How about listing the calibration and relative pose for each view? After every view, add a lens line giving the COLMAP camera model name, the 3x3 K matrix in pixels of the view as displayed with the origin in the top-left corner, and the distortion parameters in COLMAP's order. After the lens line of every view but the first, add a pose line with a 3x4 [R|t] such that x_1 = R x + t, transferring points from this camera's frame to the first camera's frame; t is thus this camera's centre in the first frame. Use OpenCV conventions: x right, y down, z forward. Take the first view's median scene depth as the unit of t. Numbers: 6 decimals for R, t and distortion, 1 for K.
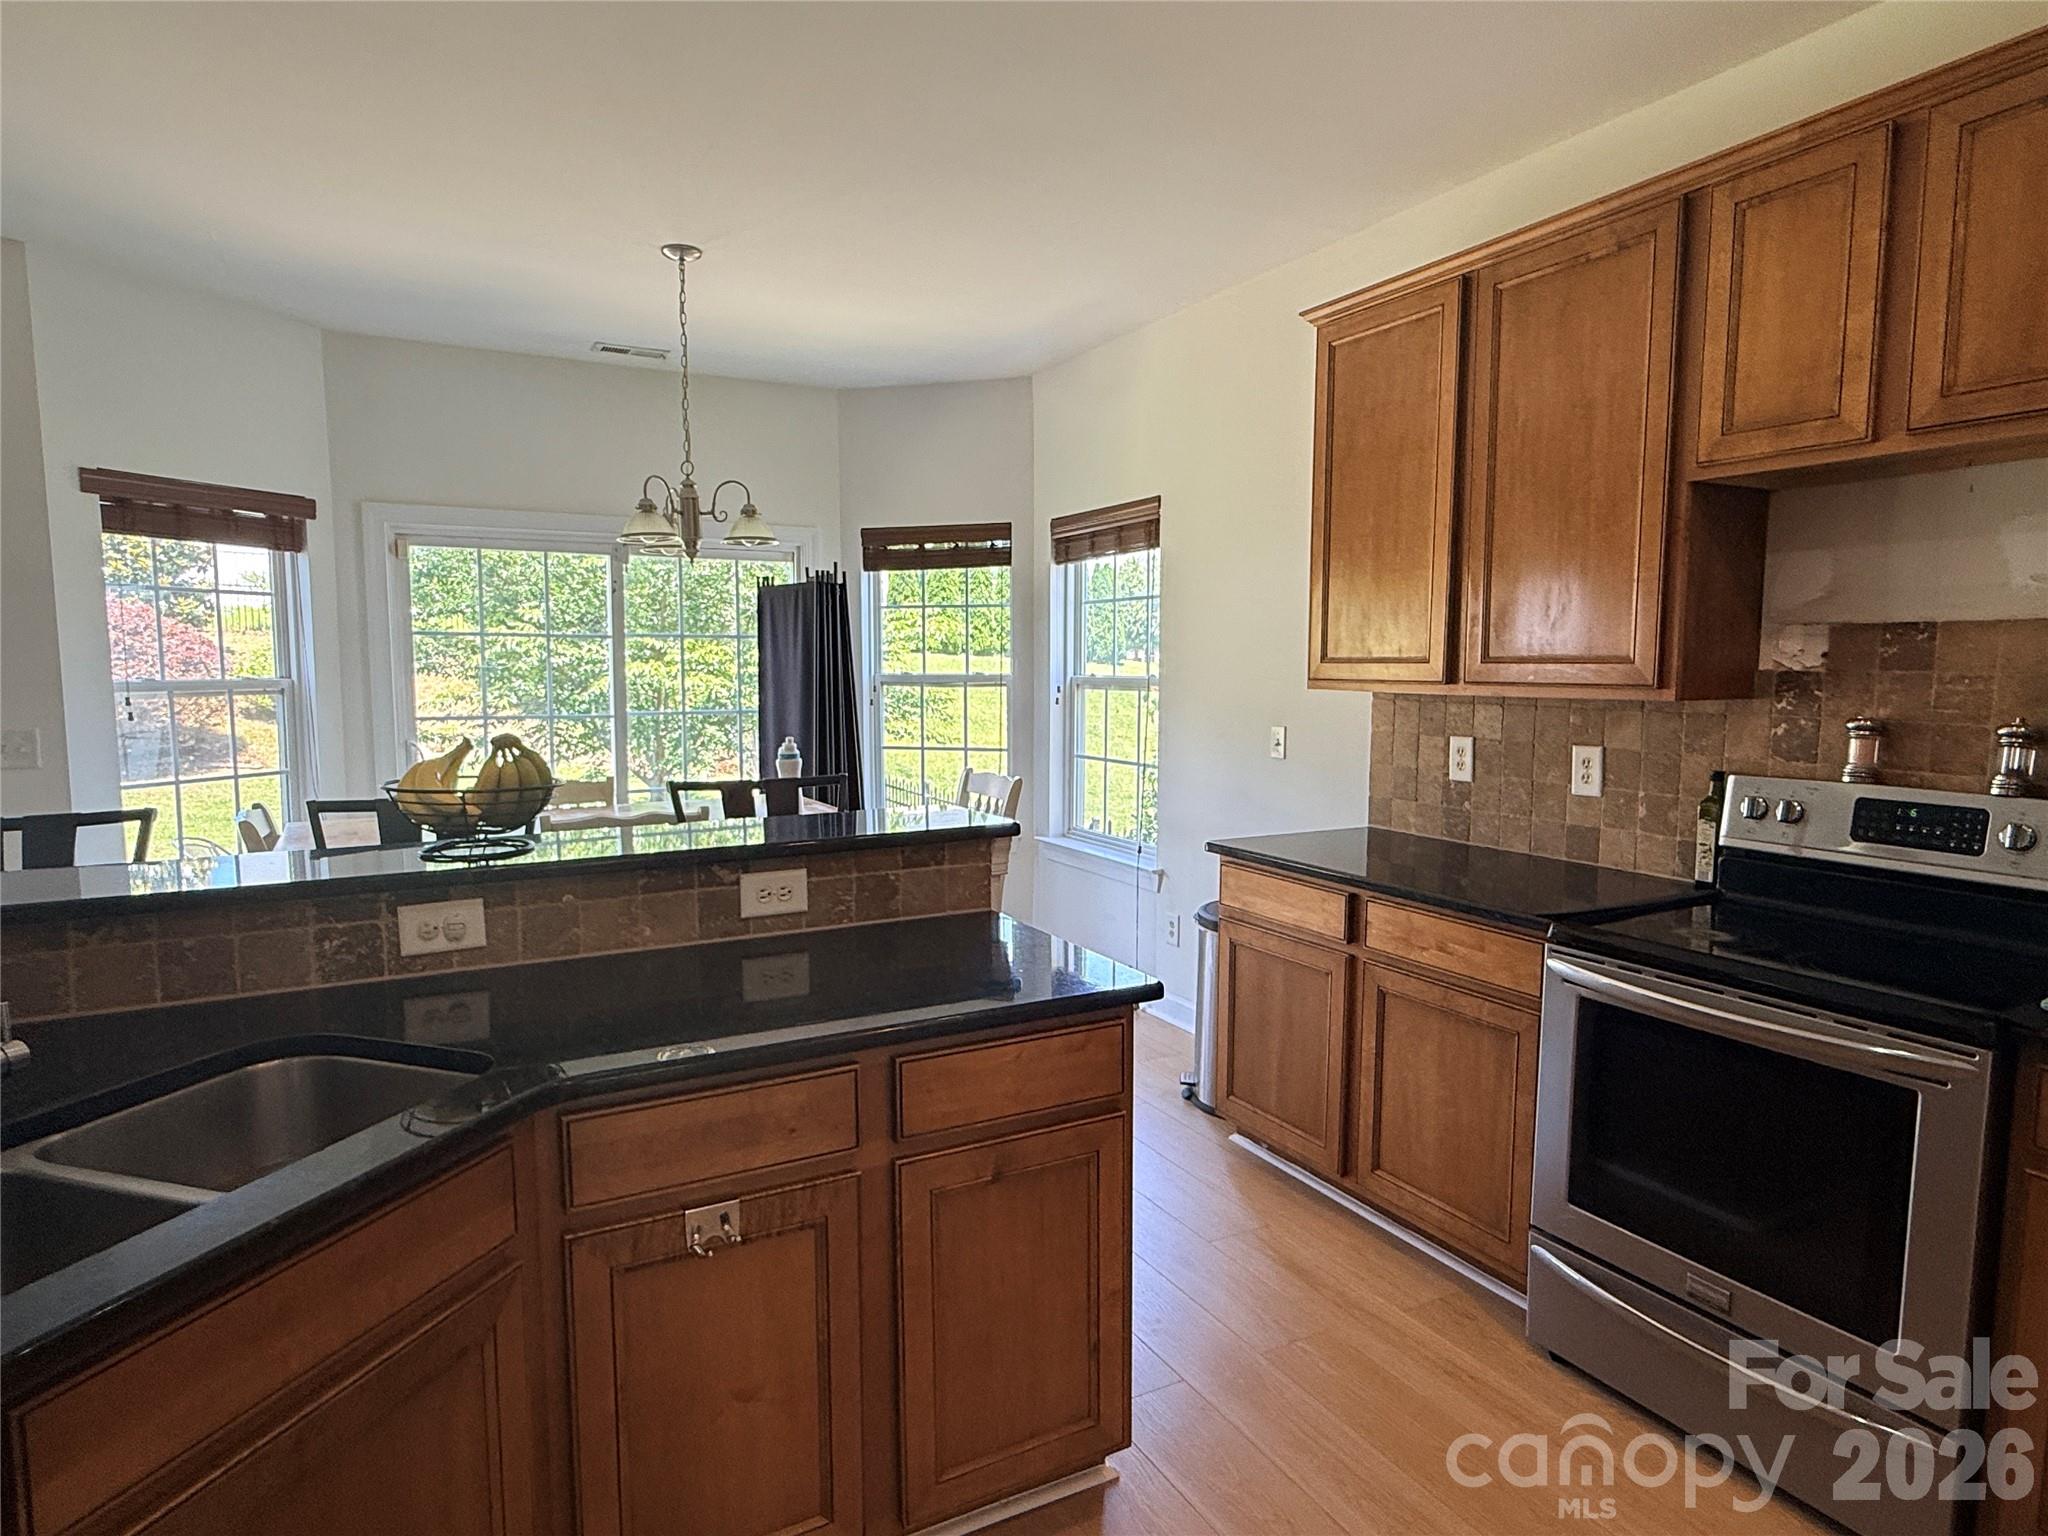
lens RADIAL K [[1166.0, 0, 1020.8], [0, 1166.0, 775.2], [0, 0, 1]] dist [-0.001120, 0.000234]
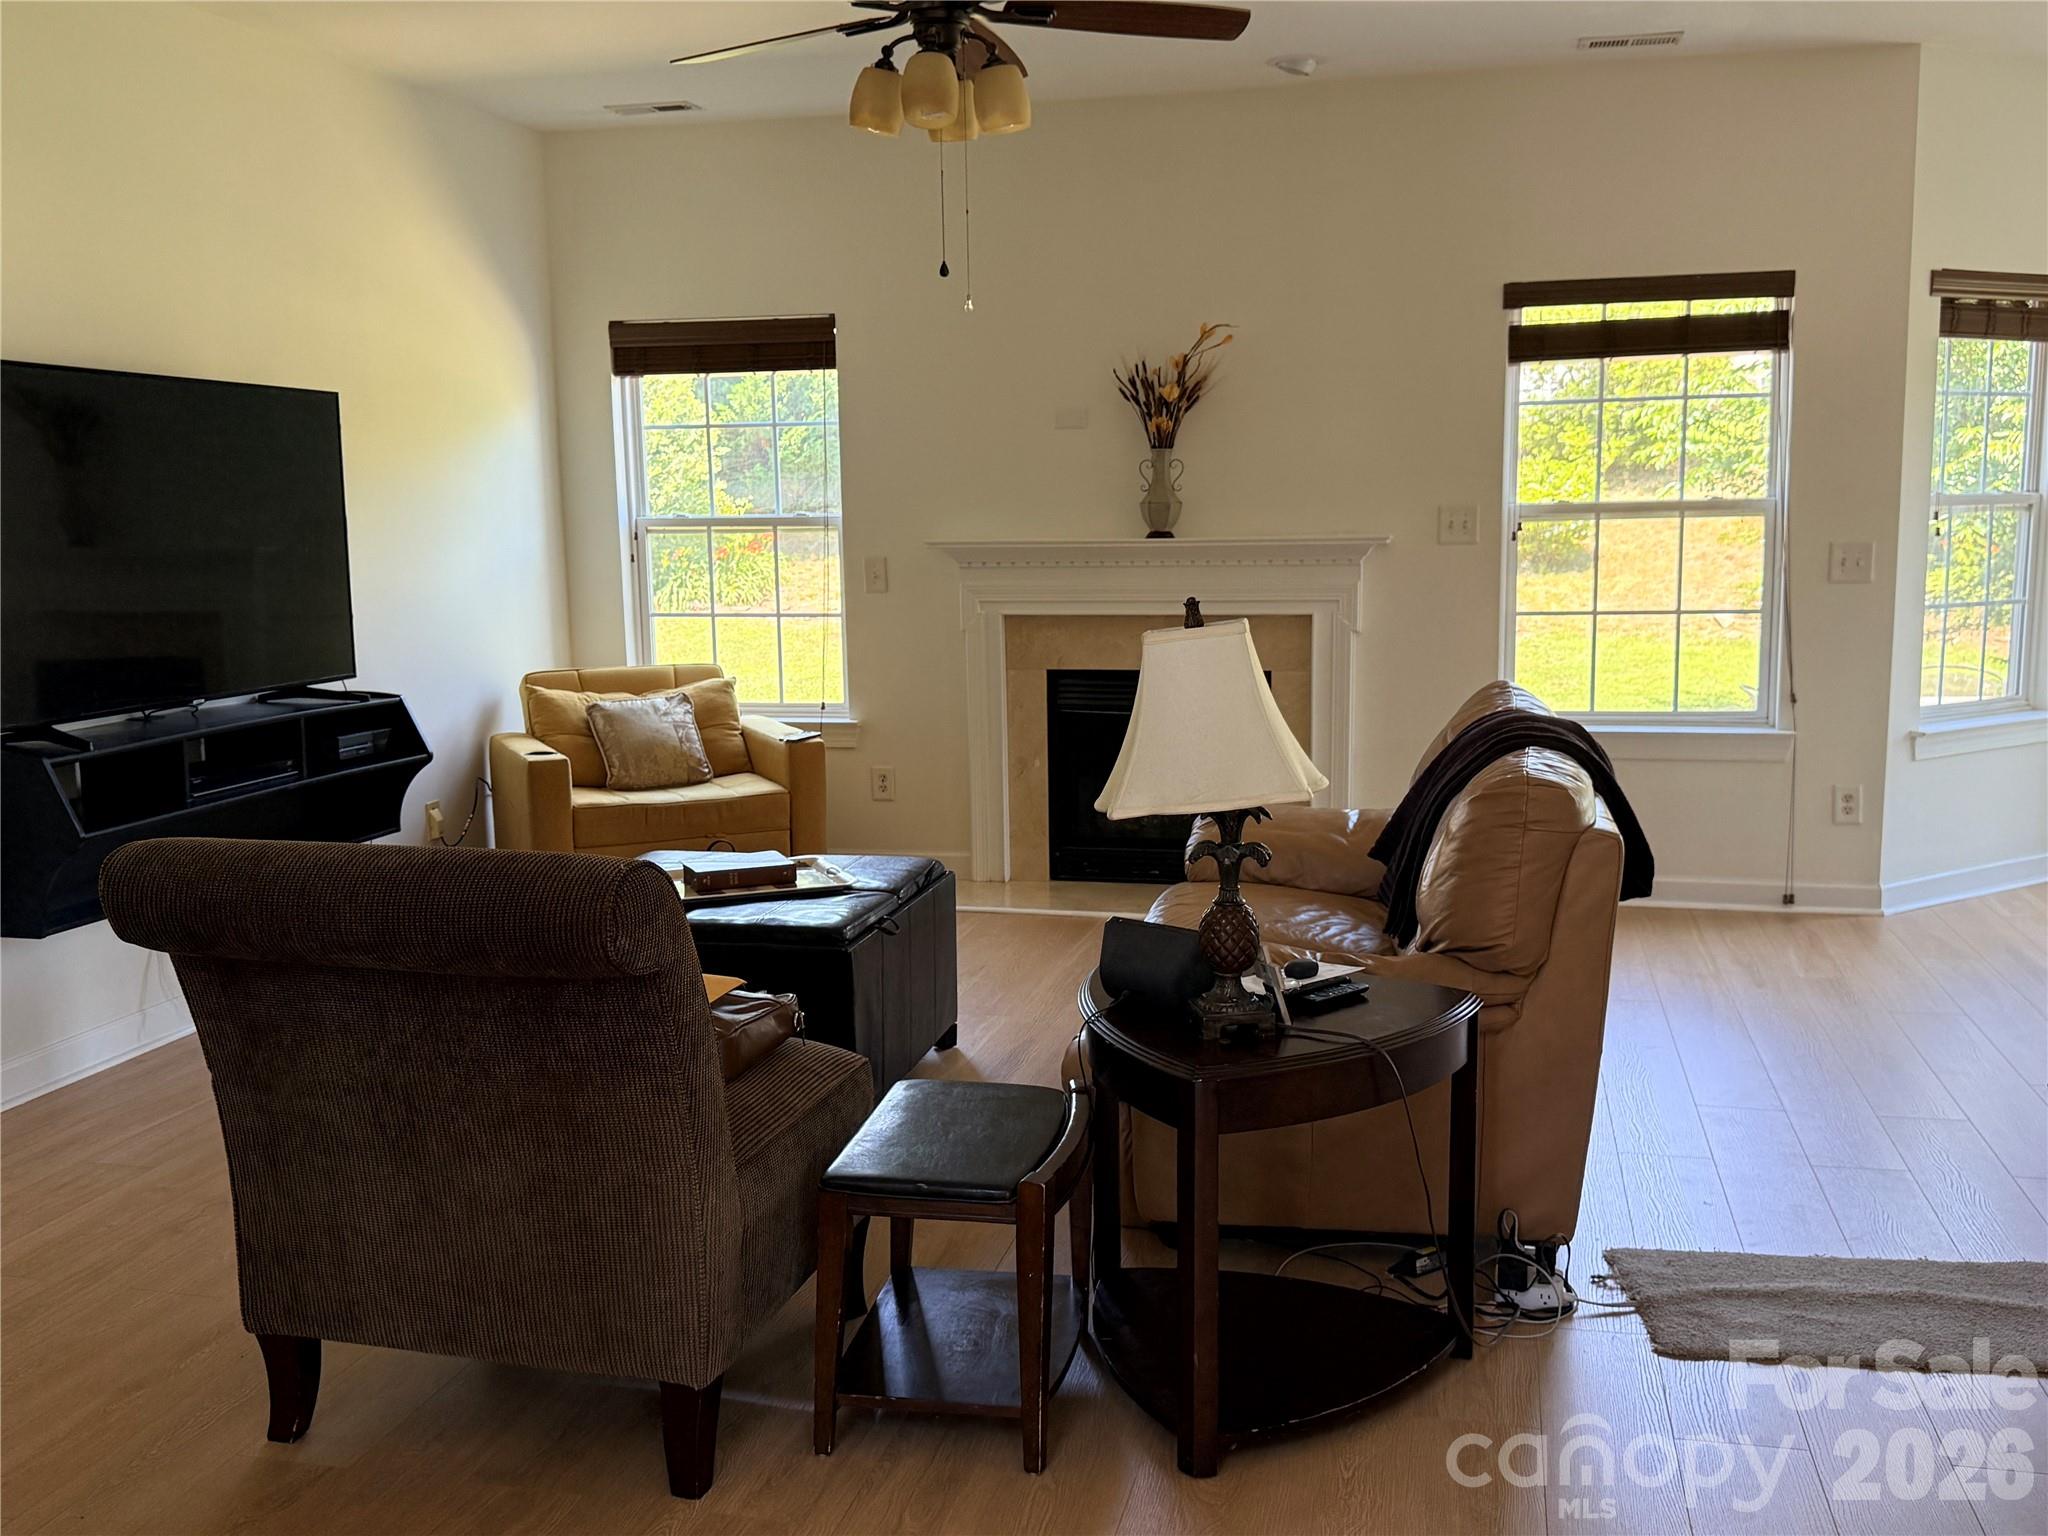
lens RADIAL K [[1890.4, 0, 1022.2], [0, 1890.4, 781.7], [0, 0, 1]] dist [0.071782, 0.000000]
pose [[0.747280, 0.087432, -0.658733, -0.279361], [-0.048495, 0.995839, 0.077161, 0.068413], [0.662738, -0.025715, 0.748410, -0.673121]]
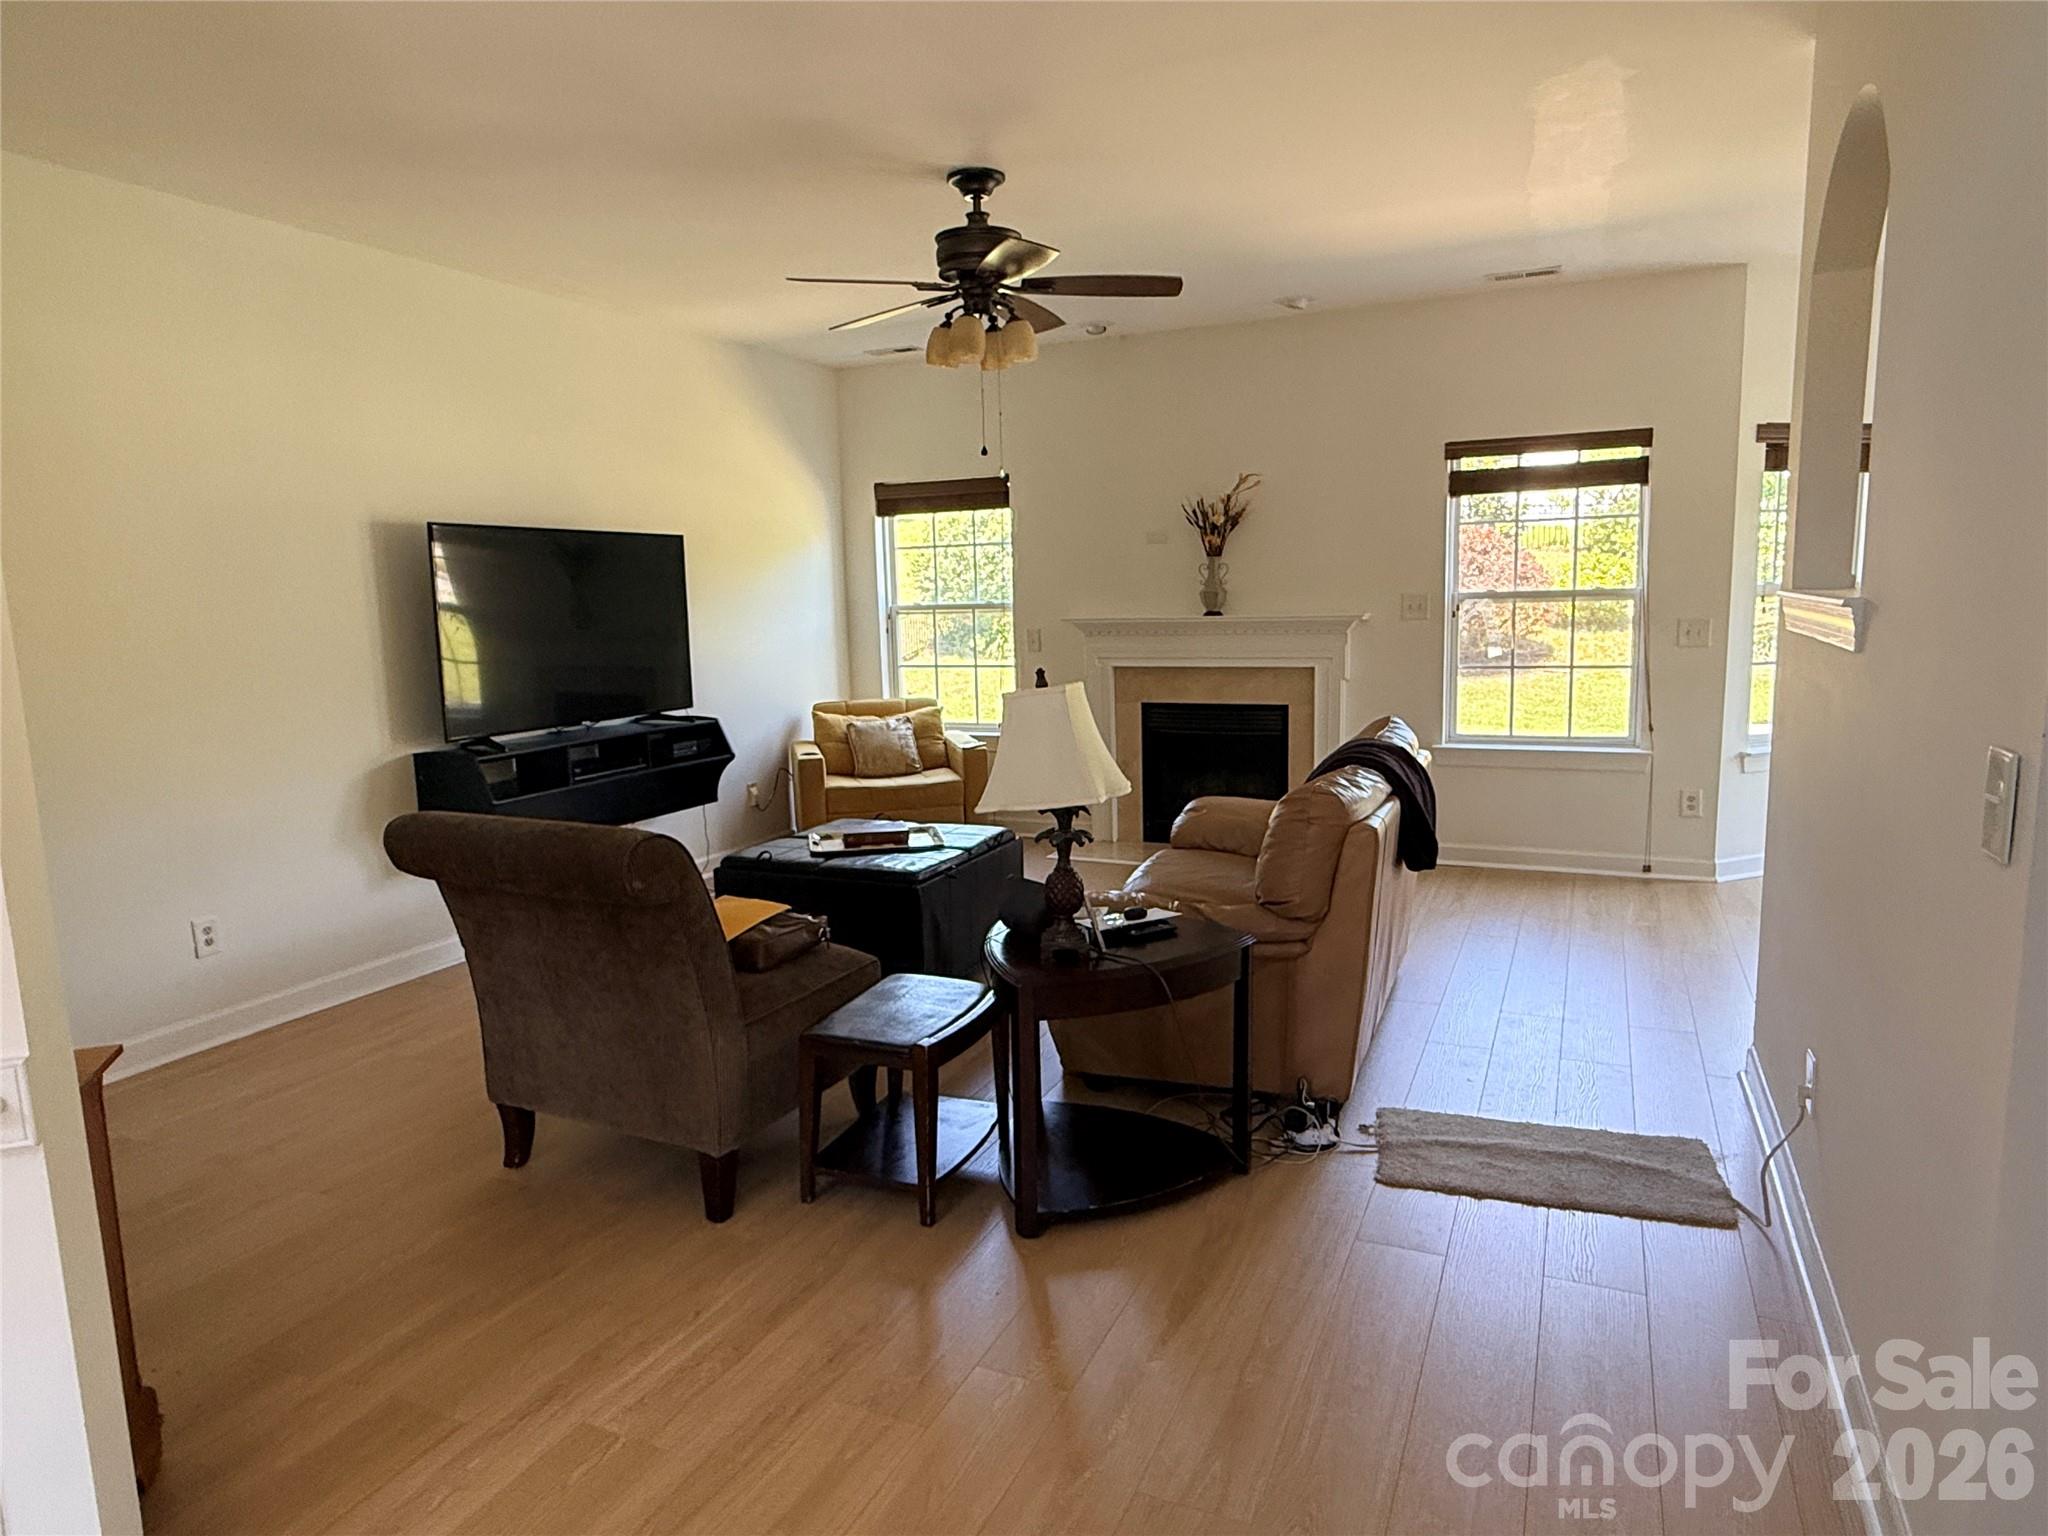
lens RADIAL K [[1238.2, 0, 1019.2], [0, 1238.2, 772.6], [0, 0, 1]] dist [-0.006215, 0.005779]
pose [[0.604212, 0.102320, -0.790227, -0.145874], [-0.048782, 0.994611, 0.091485, 0.046292], [0.795329, -0.016728, 0.605947, -0.538880]]
